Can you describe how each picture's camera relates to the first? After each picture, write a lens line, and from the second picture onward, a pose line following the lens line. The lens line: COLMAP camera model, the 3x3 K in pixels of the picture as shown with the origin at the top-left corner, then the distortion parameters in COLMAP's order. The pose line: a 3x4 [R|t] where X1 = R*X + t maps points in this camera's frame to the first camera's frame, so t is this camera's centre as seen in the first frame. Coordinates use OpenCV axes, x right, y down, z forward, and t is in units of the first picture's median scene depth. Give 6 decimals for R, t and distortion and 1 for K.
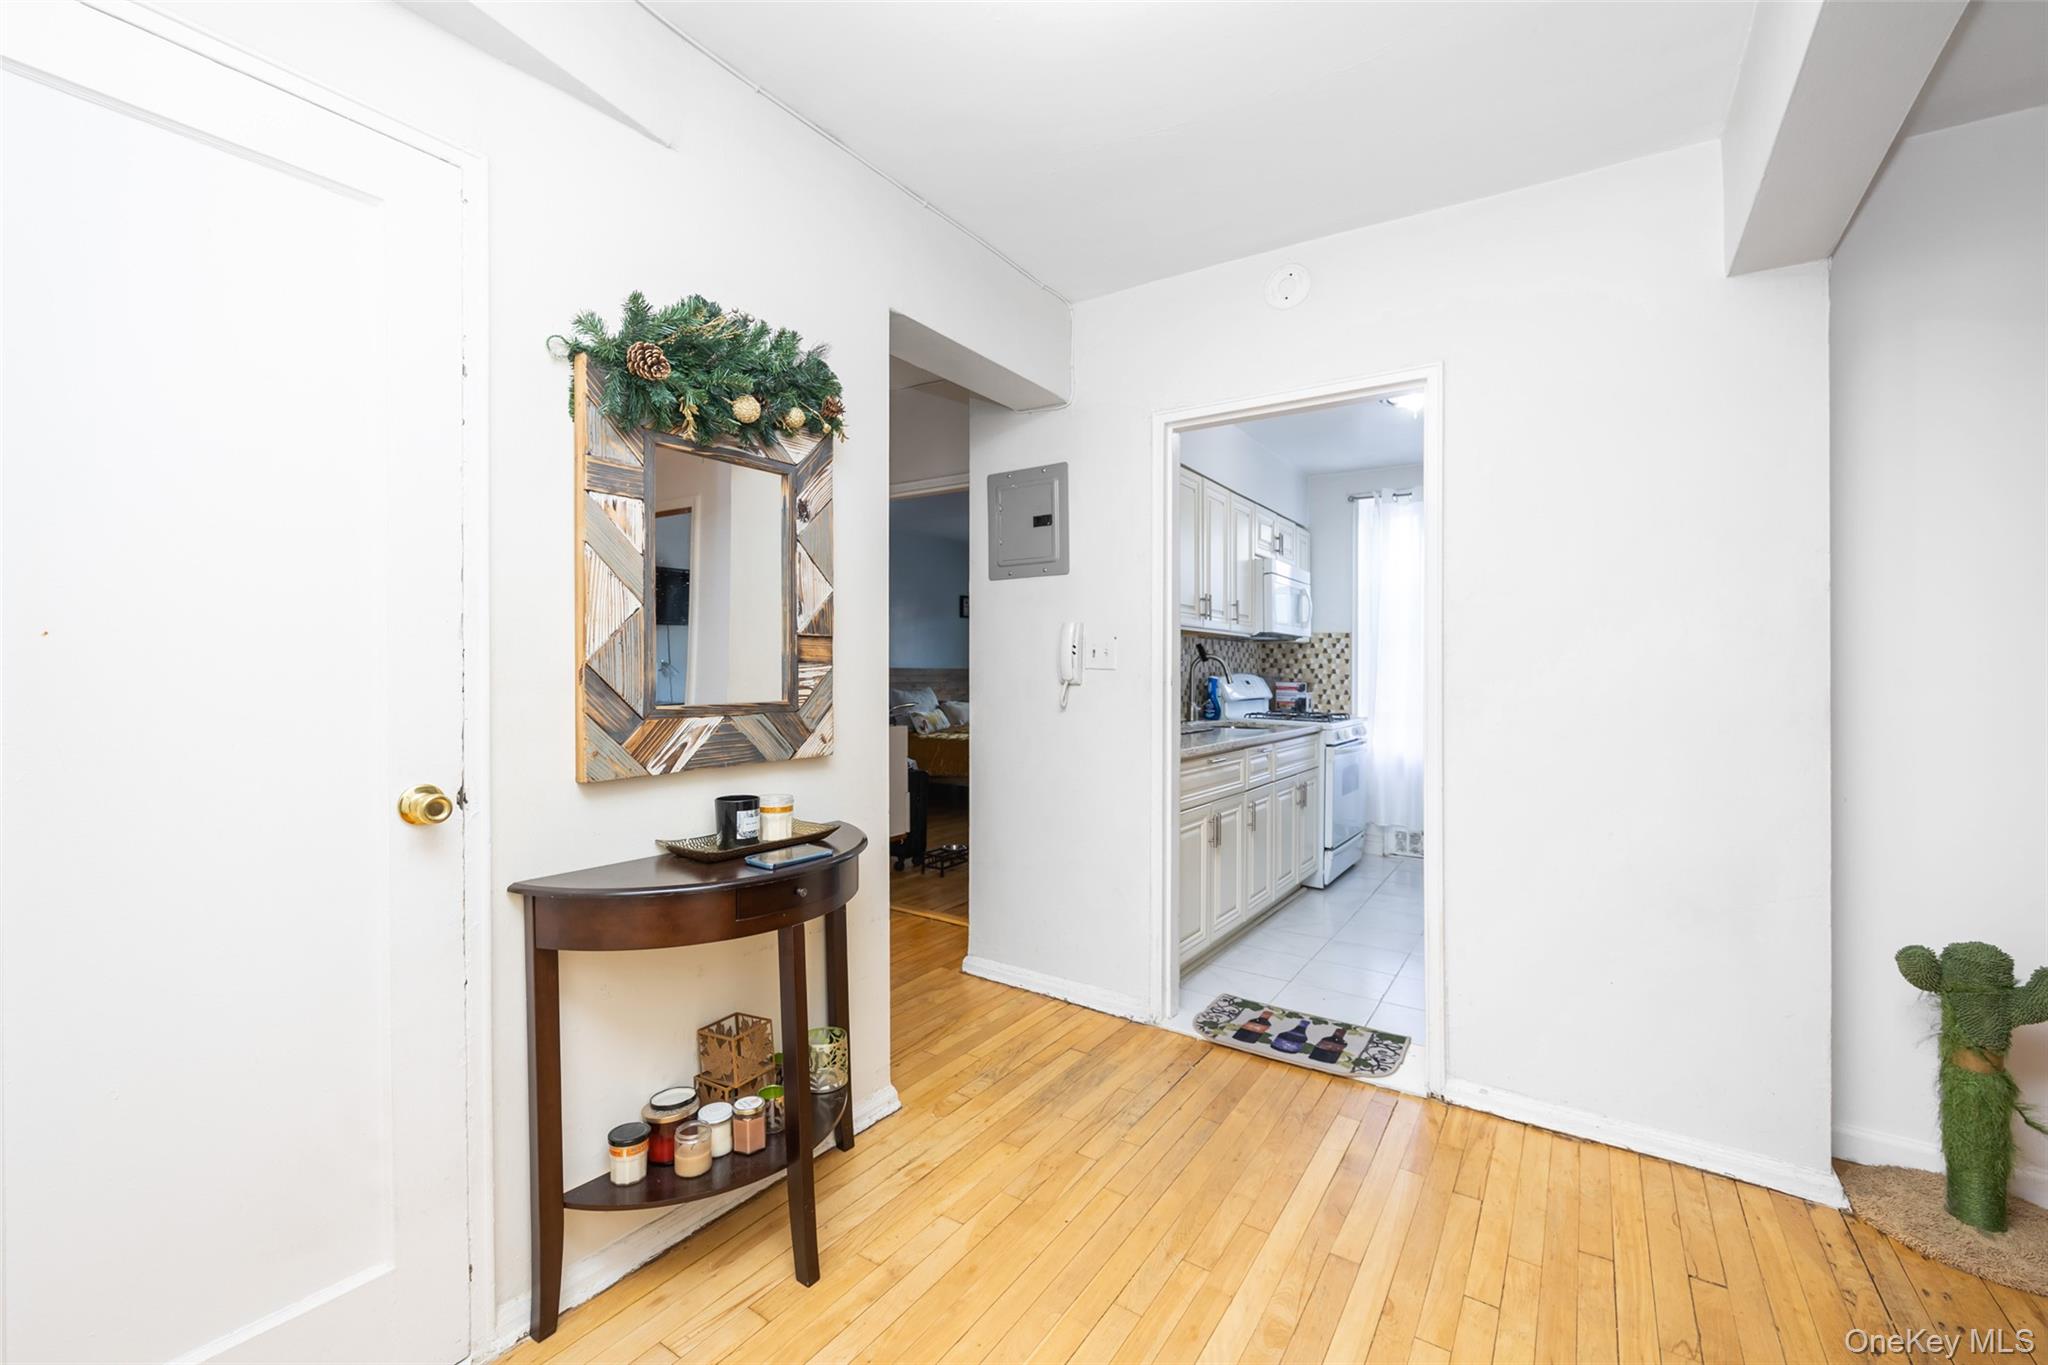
lens RADIAL K [[821.5, 0, 1014.3], [0, 821.5, 677.5], [0, 0, 1]] dist [-0.000681, 0.000085]
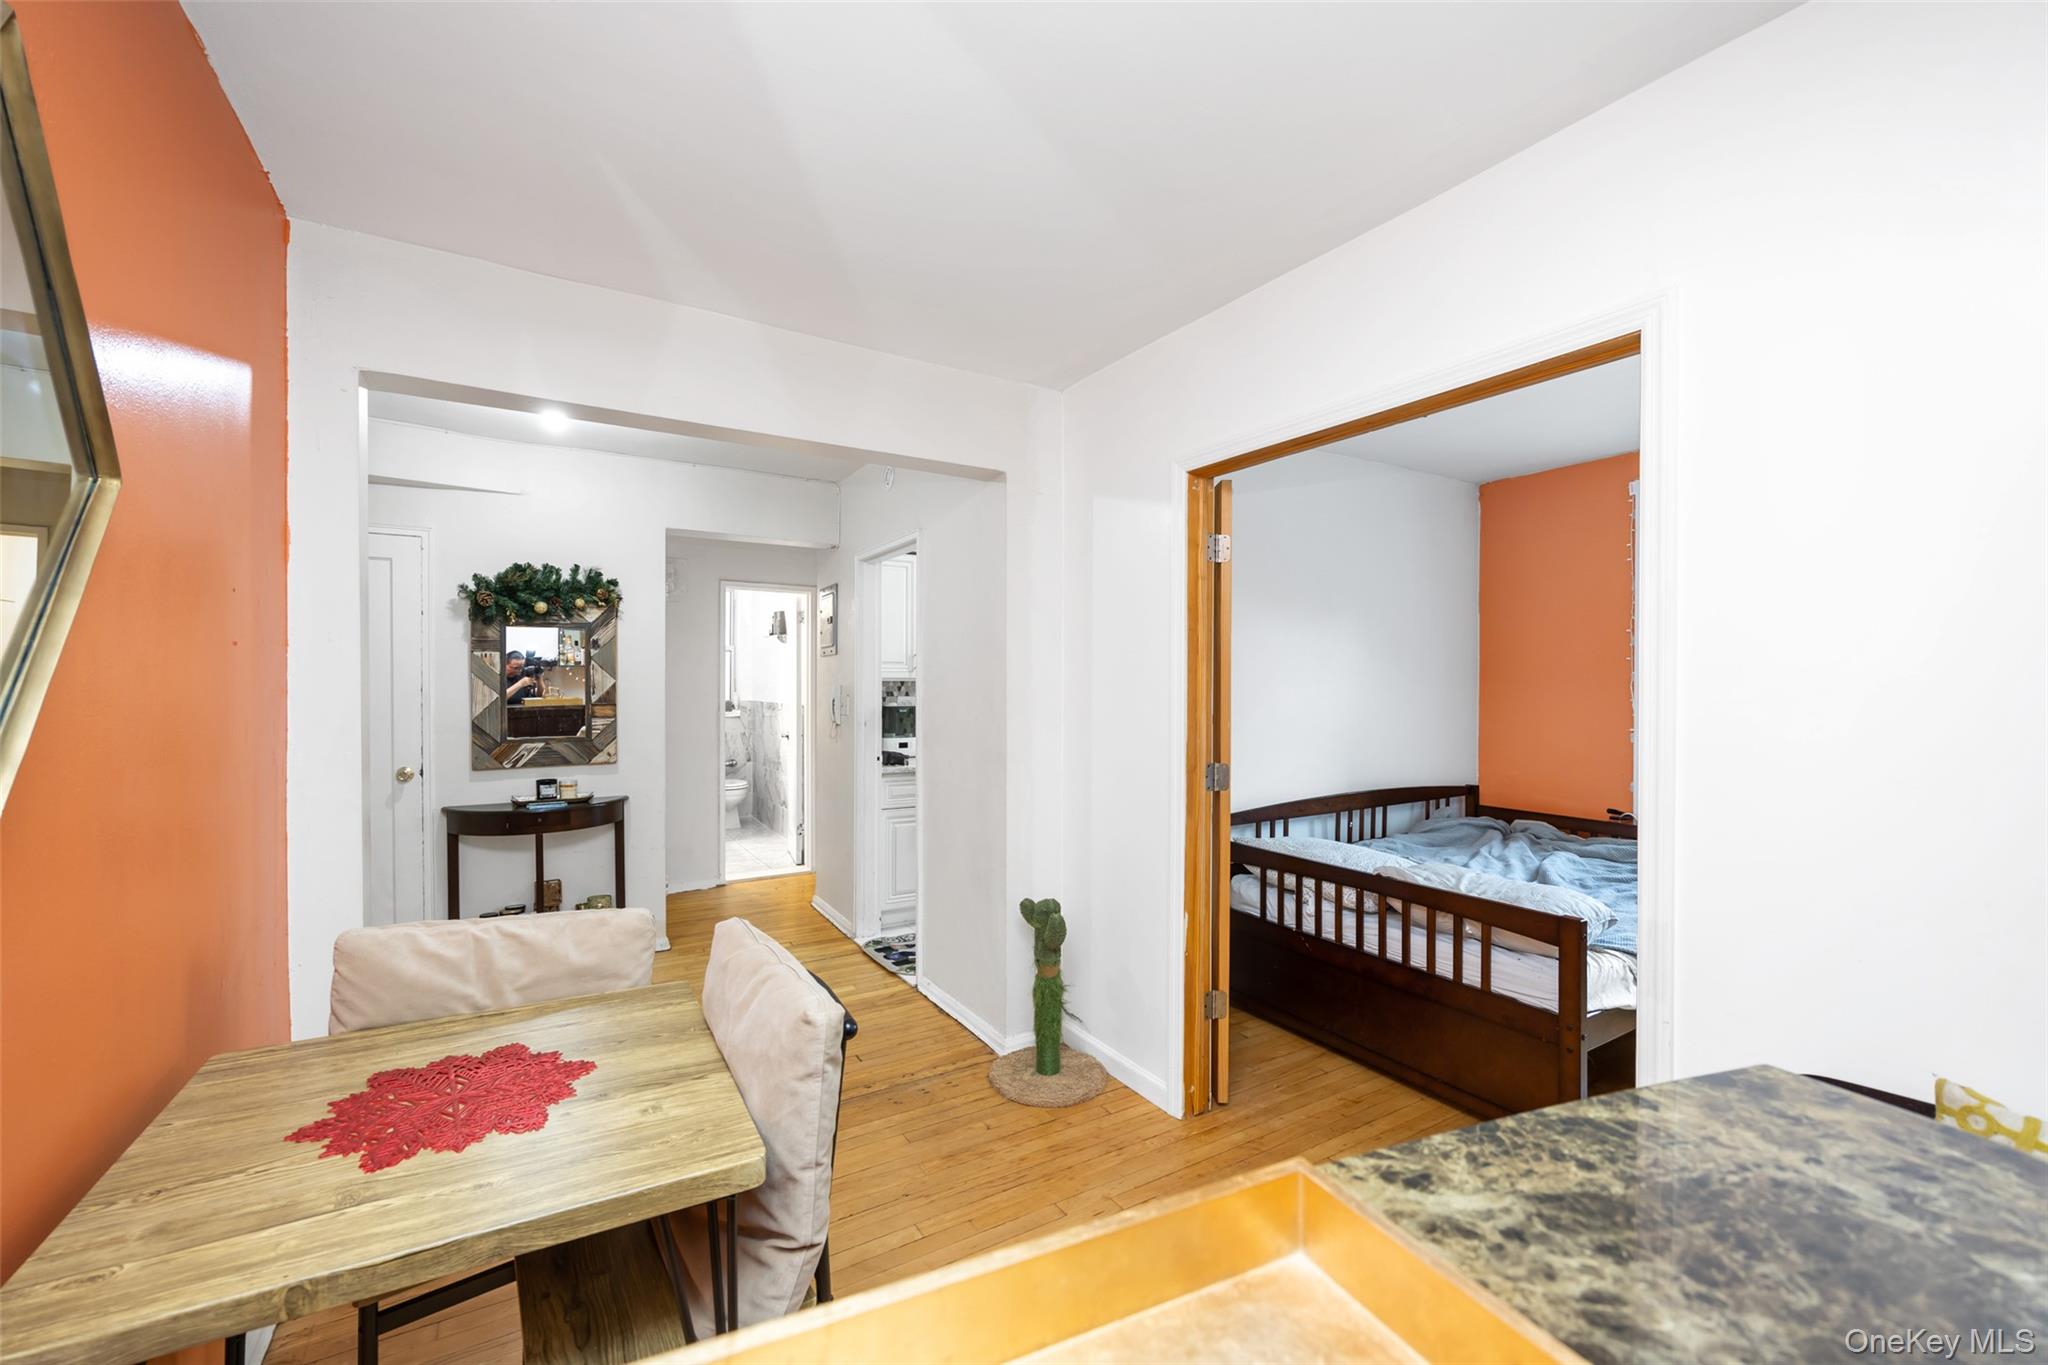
lens RADIAL K [[849.2, 0, 1024.0], [0, 849.2, 682.5], [0, 0, 1]] dist [0.000193, 0.000341]
pose [[0.919378, 0.009730, -0.393255, 1.609520], [-0.007451, 0.999945, 0.007321, -0.131805], [0.393305, -0.003801, 0.919400, -0.557208]]
